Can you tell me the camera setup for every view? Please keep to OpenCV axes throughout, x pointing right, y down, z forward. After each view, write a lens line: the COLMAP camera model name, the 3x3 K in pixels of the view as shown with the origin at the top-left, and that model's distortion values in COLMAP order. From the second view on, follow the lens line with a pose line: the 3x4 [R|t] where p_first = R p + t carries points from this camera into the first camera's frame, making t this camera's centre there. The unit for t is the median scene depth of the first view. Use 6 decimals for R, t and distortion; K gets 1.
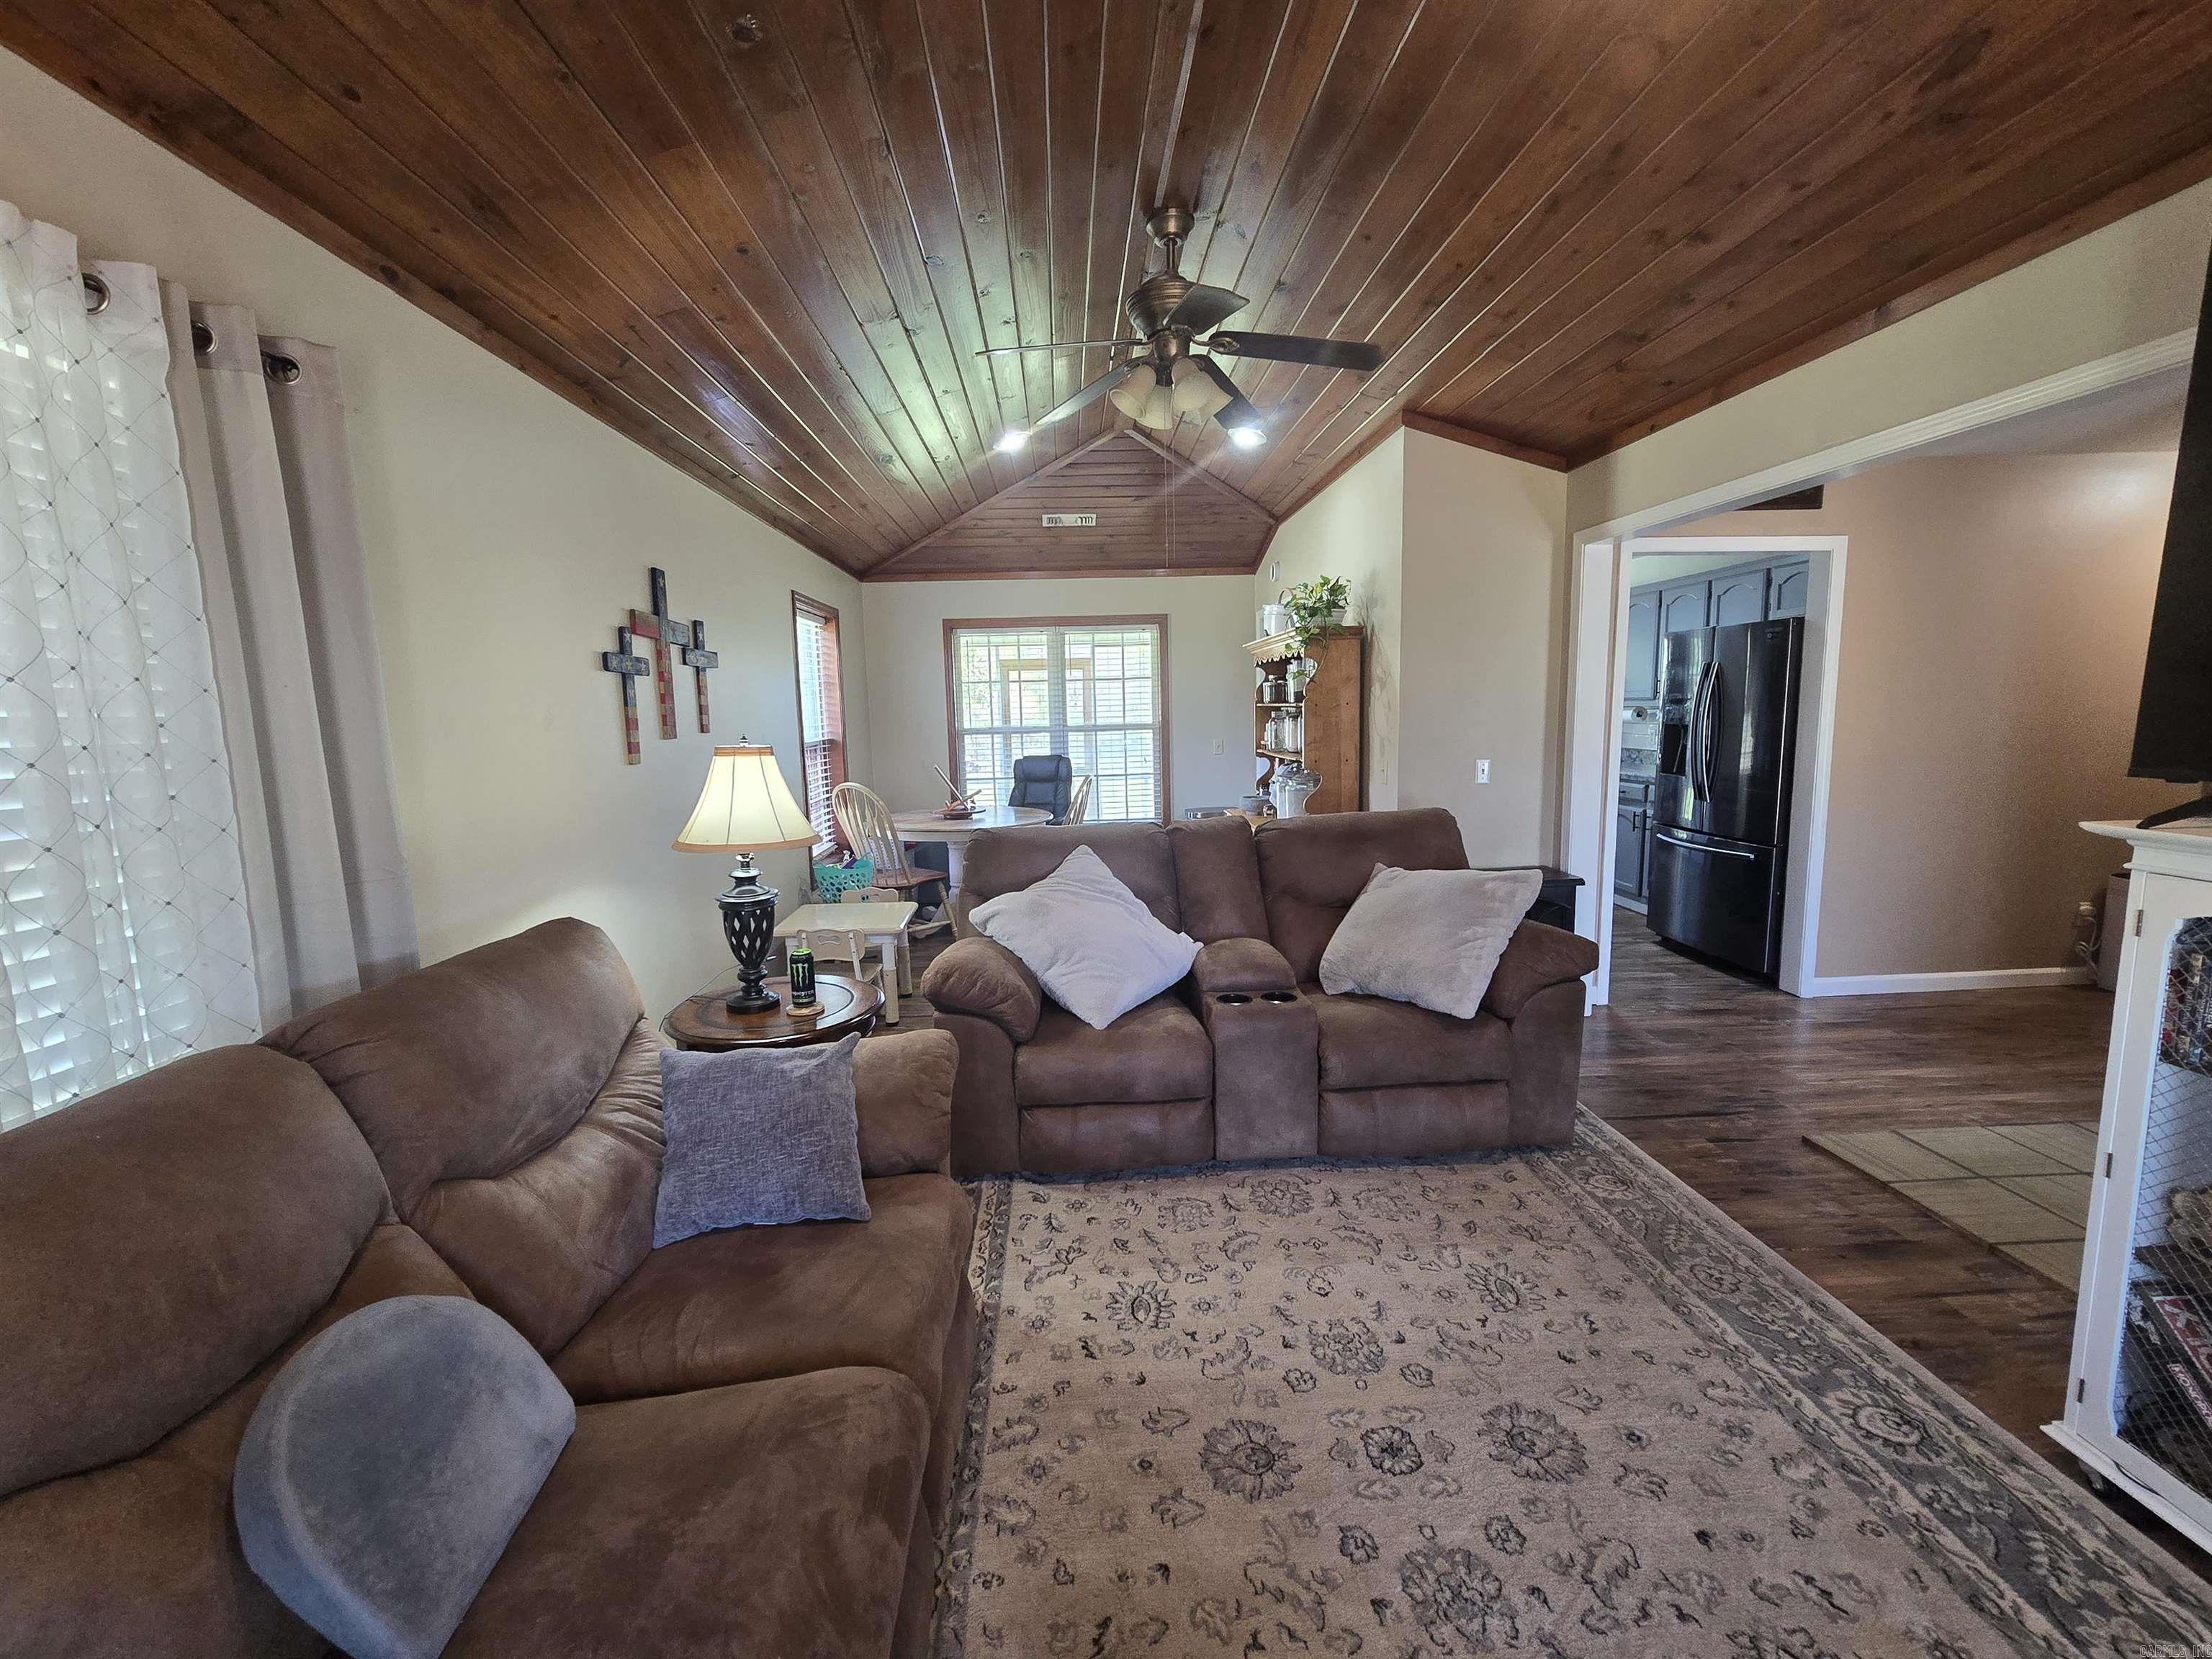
lens RADIAL K [[900.0, 0, 1088.2], [0, 900.0, 830.1], [0, 0, 1]] dist [-0.000033, -0.000050]
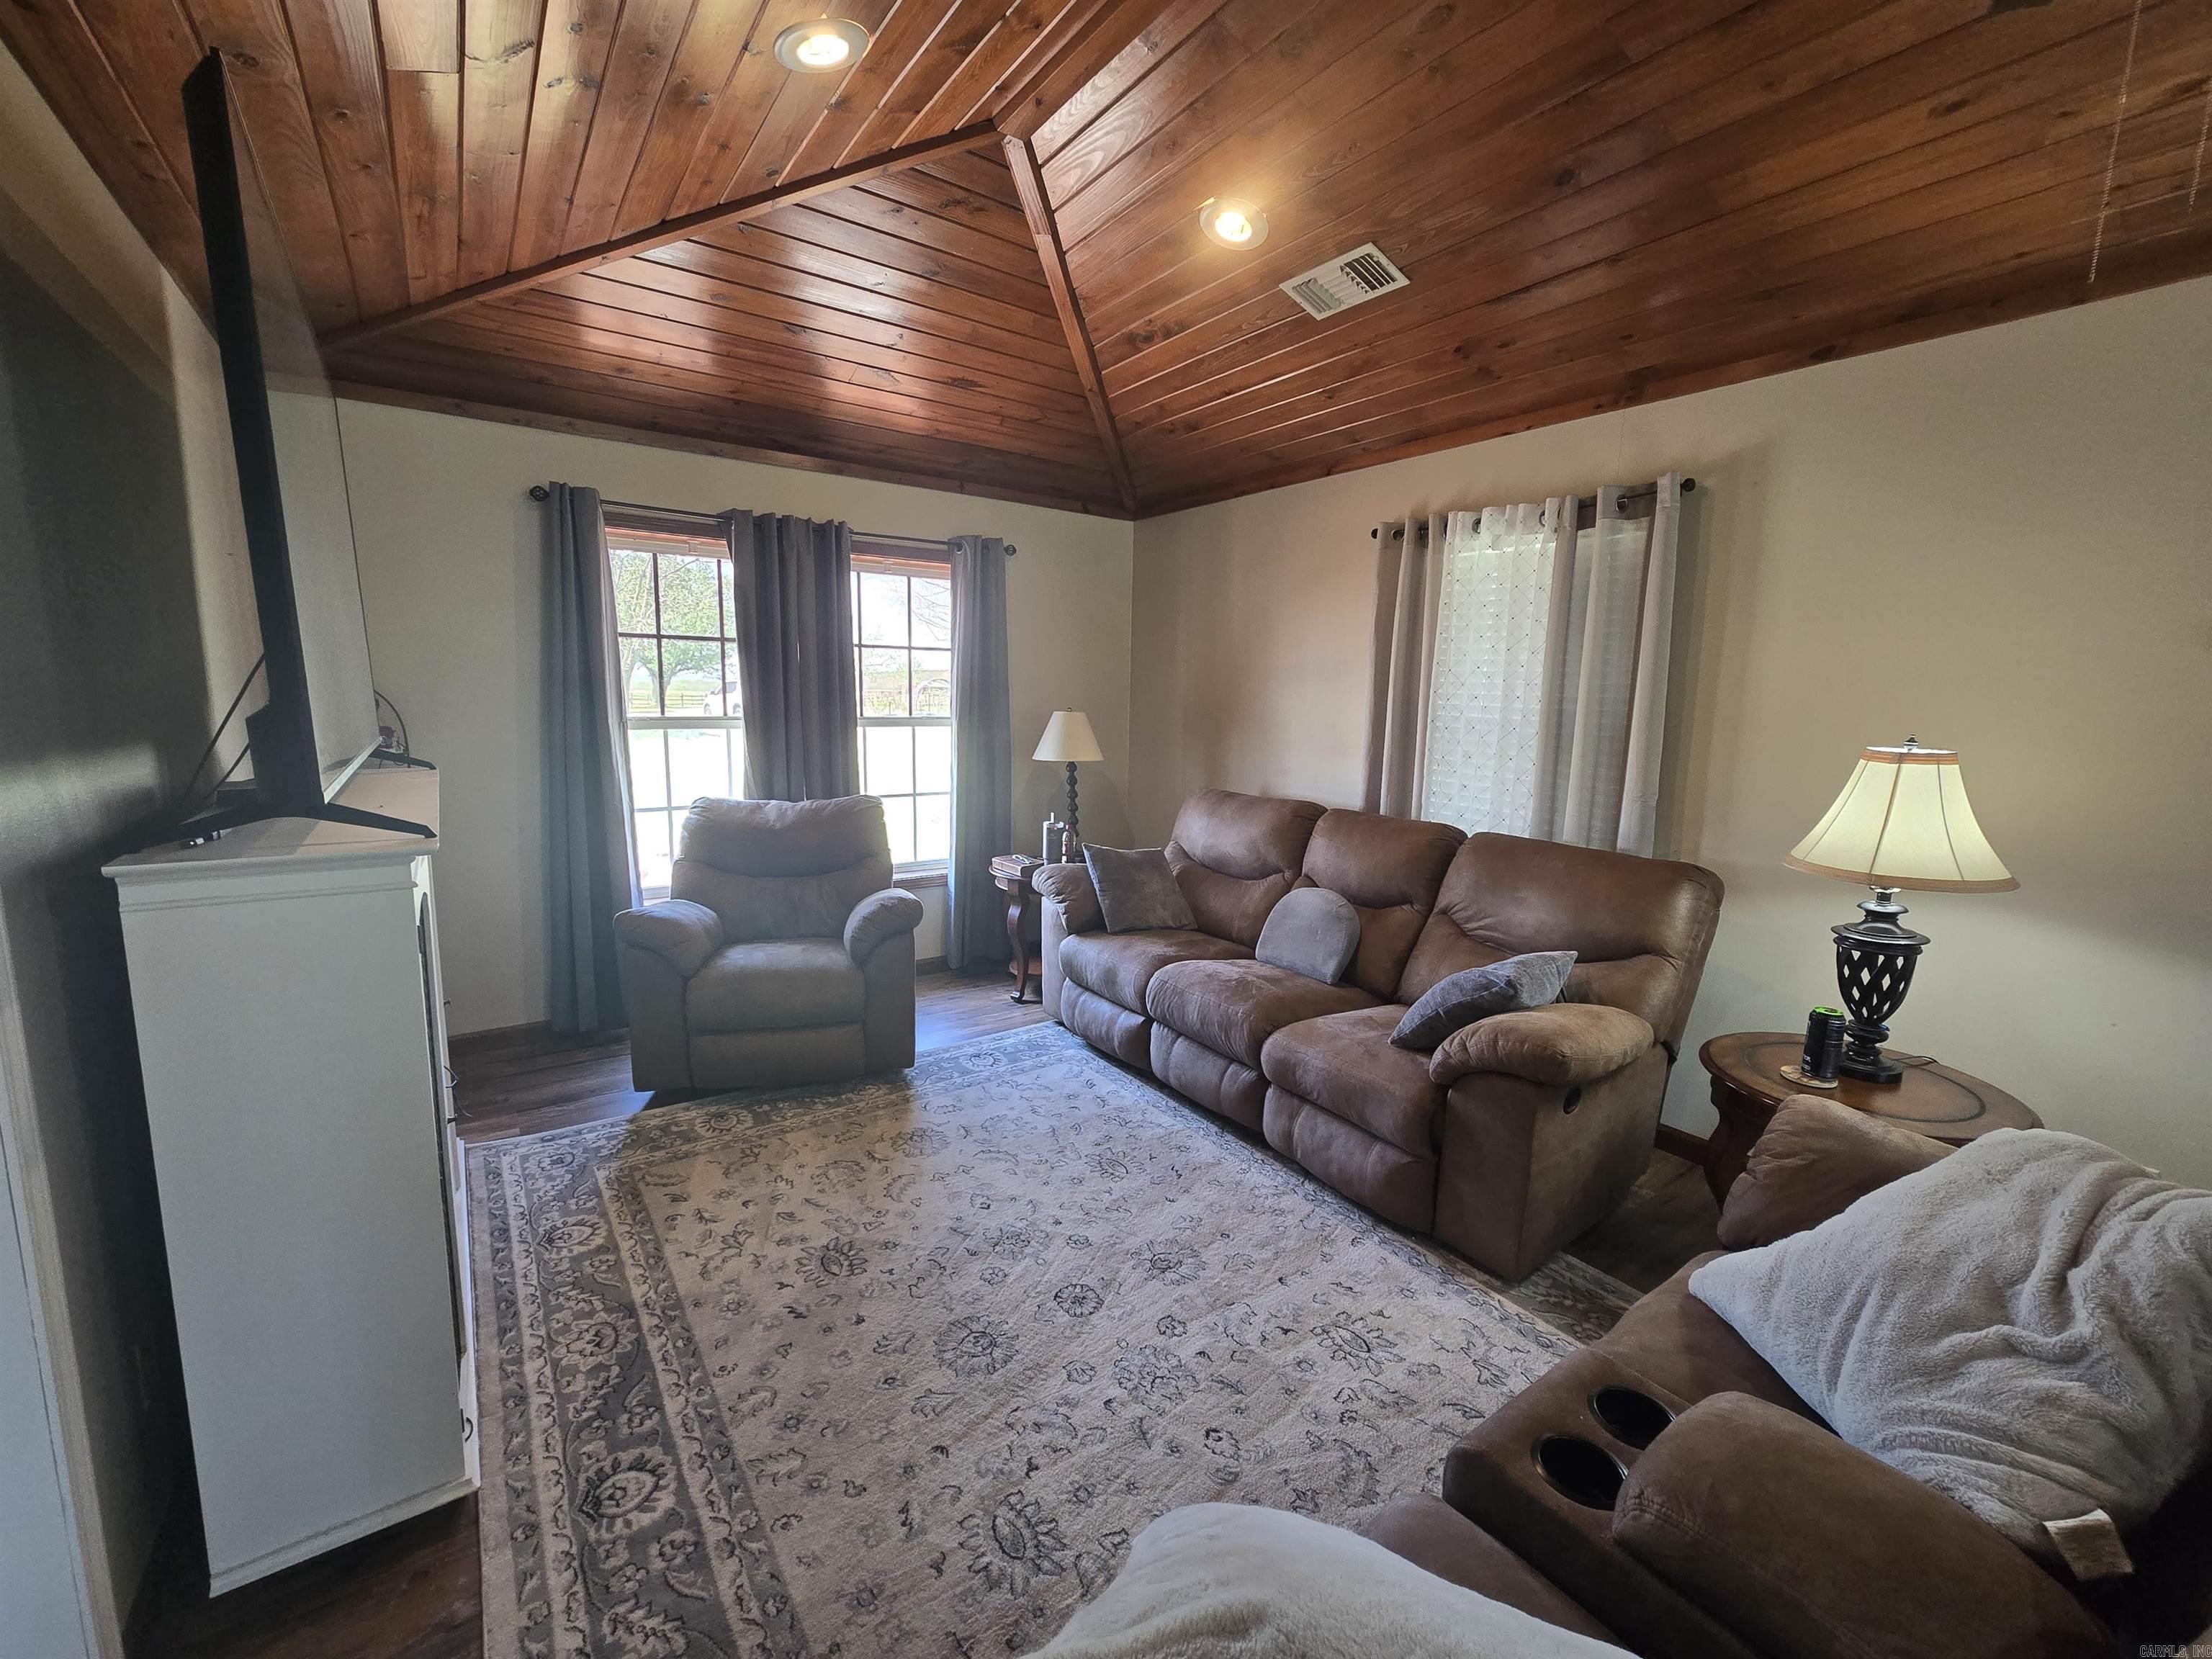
lens RADIAL K [[900.0, 0, 1088.2], [0, 900.0, 830.1], [0, 0, 1]] dist [-0.000033, -0.000050]
pose [[-0.838121, 0.088711, -0.538223, 0.738766], [-0.075070, 0.958541, 0.274888, -0.213871], [0.540295, 0.270793, -0.796714, 1.436321]]
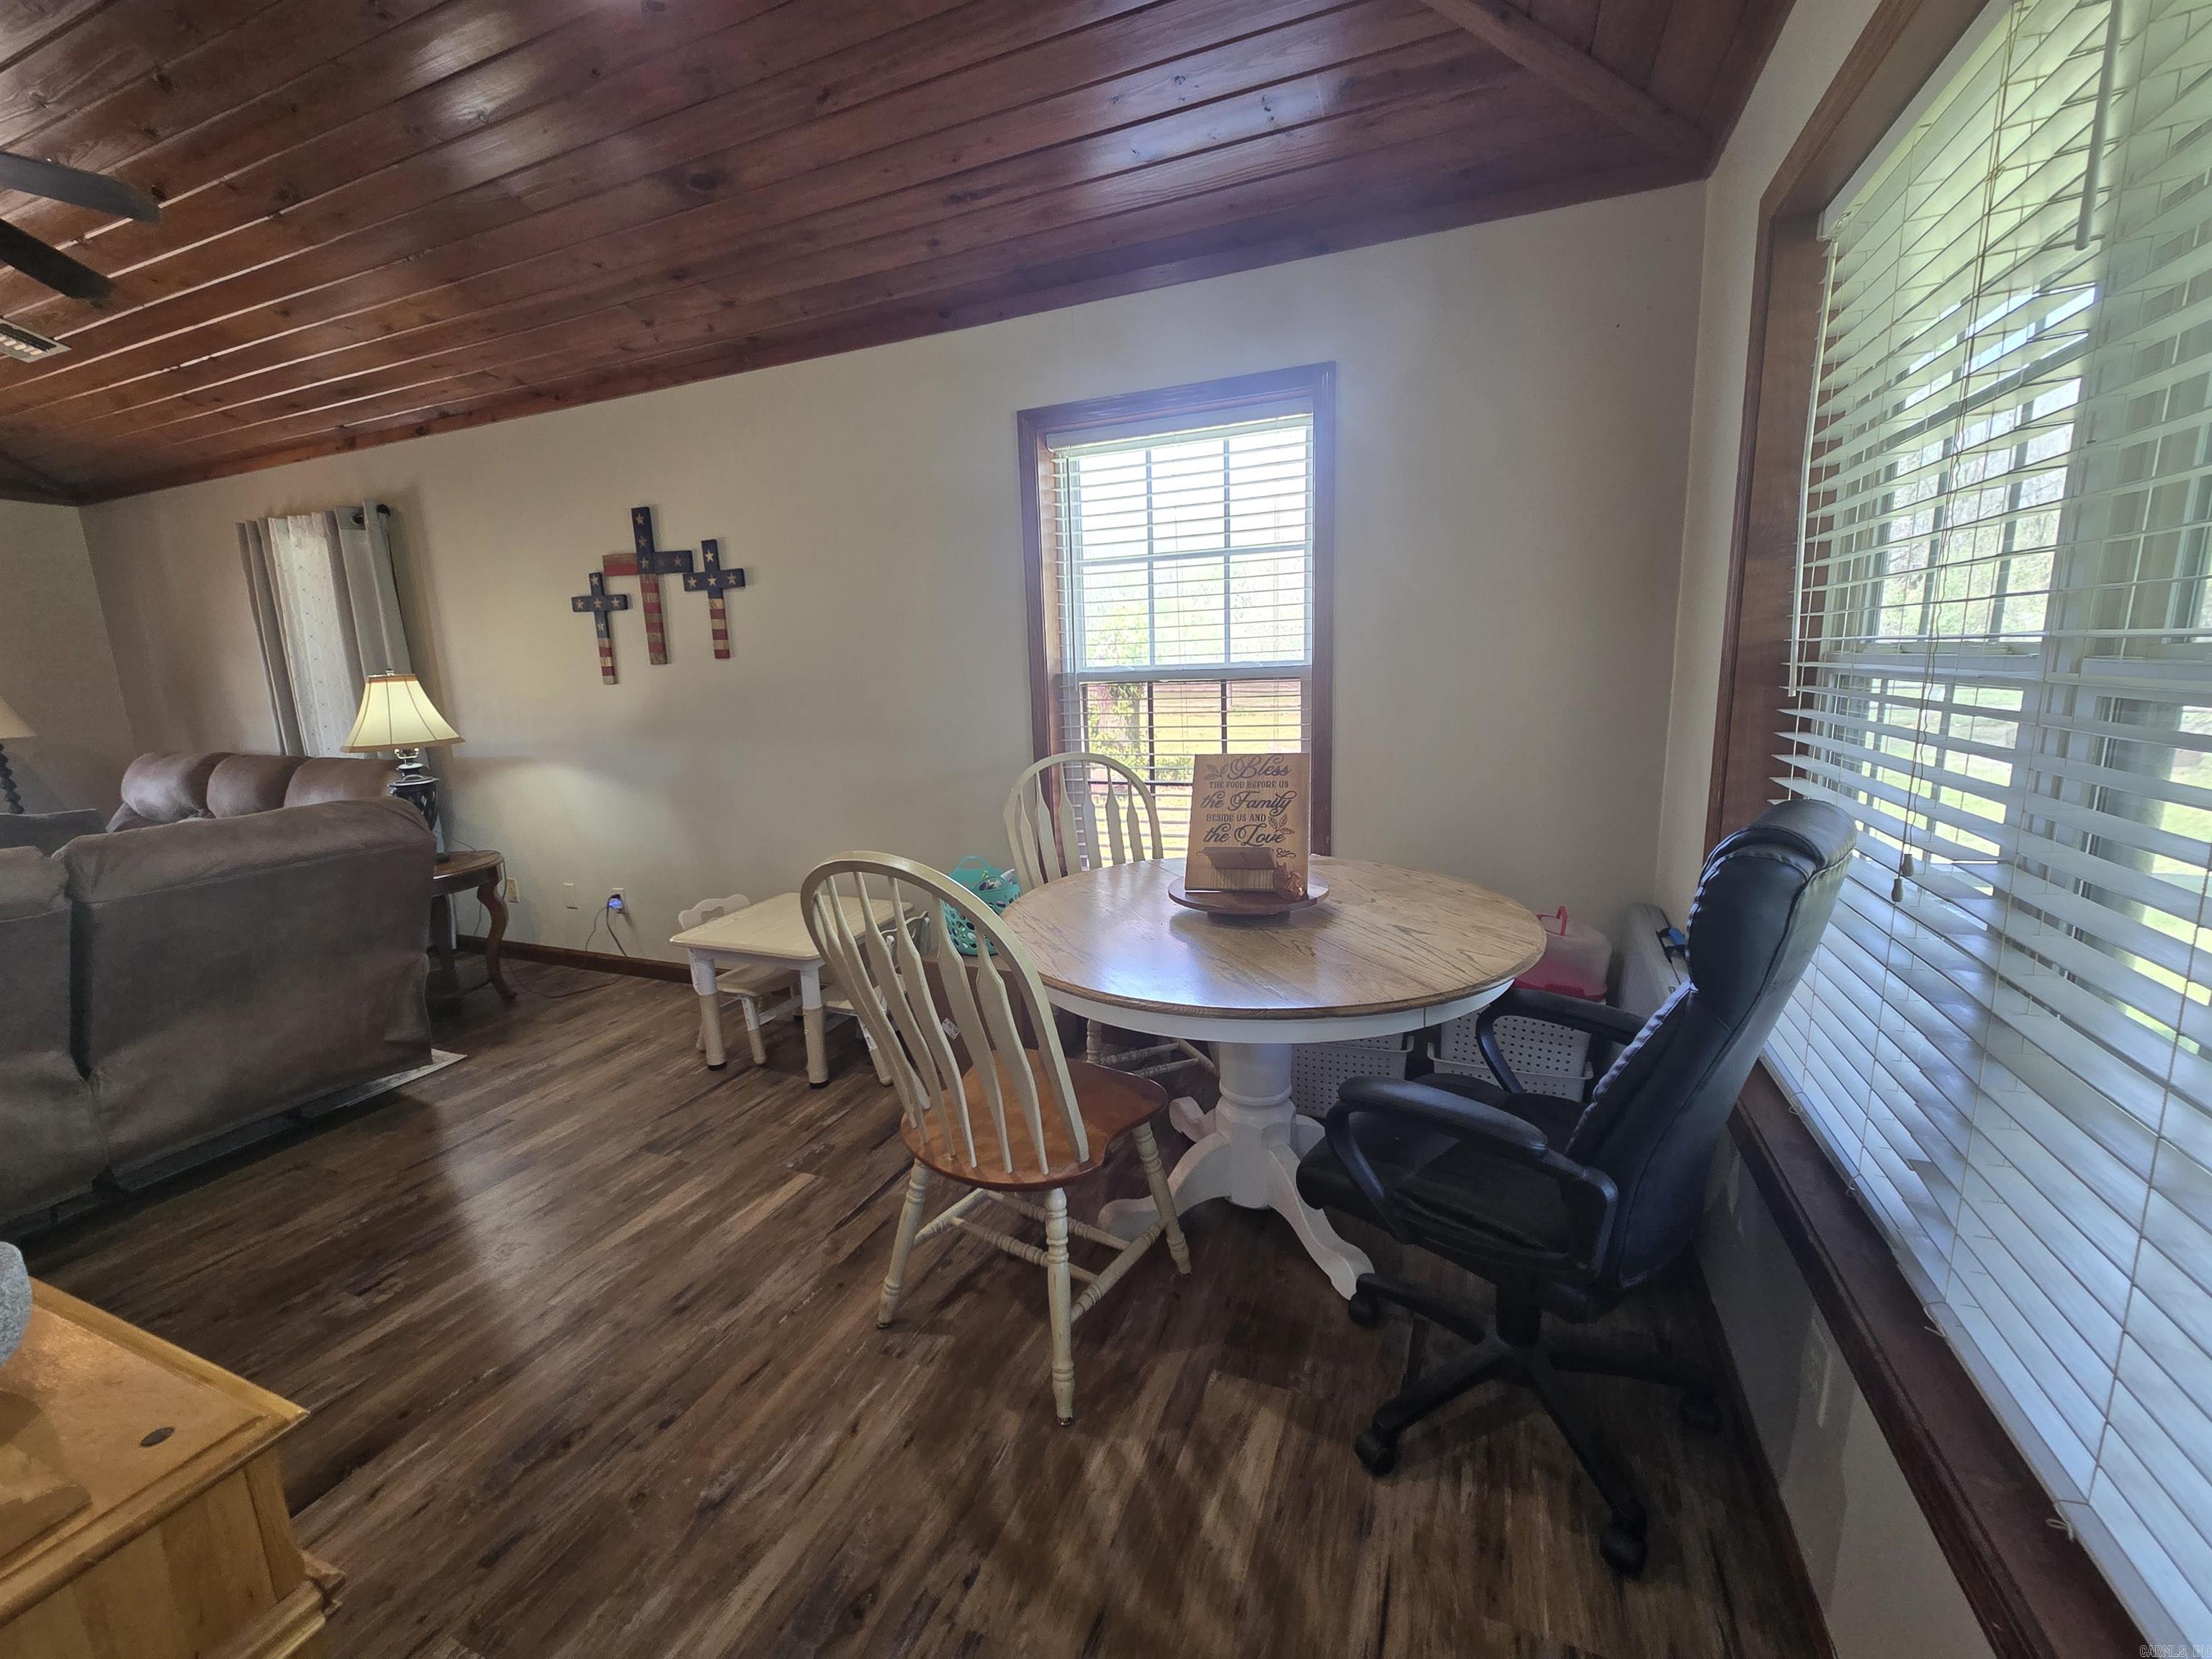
lens RADIAL K [[900.8, 0, 1105.1], [0, 900.8, 824.7], [0, 0, 1]] dist [-0.017549, 0.006385]
pose [[-0.408042, 0.201258, -0.890504, 0.498722], [-0.081885, 0.963400, 0.255254, -0.354158], [0.909284, 0.177073, -0.376628, 2.912730]]
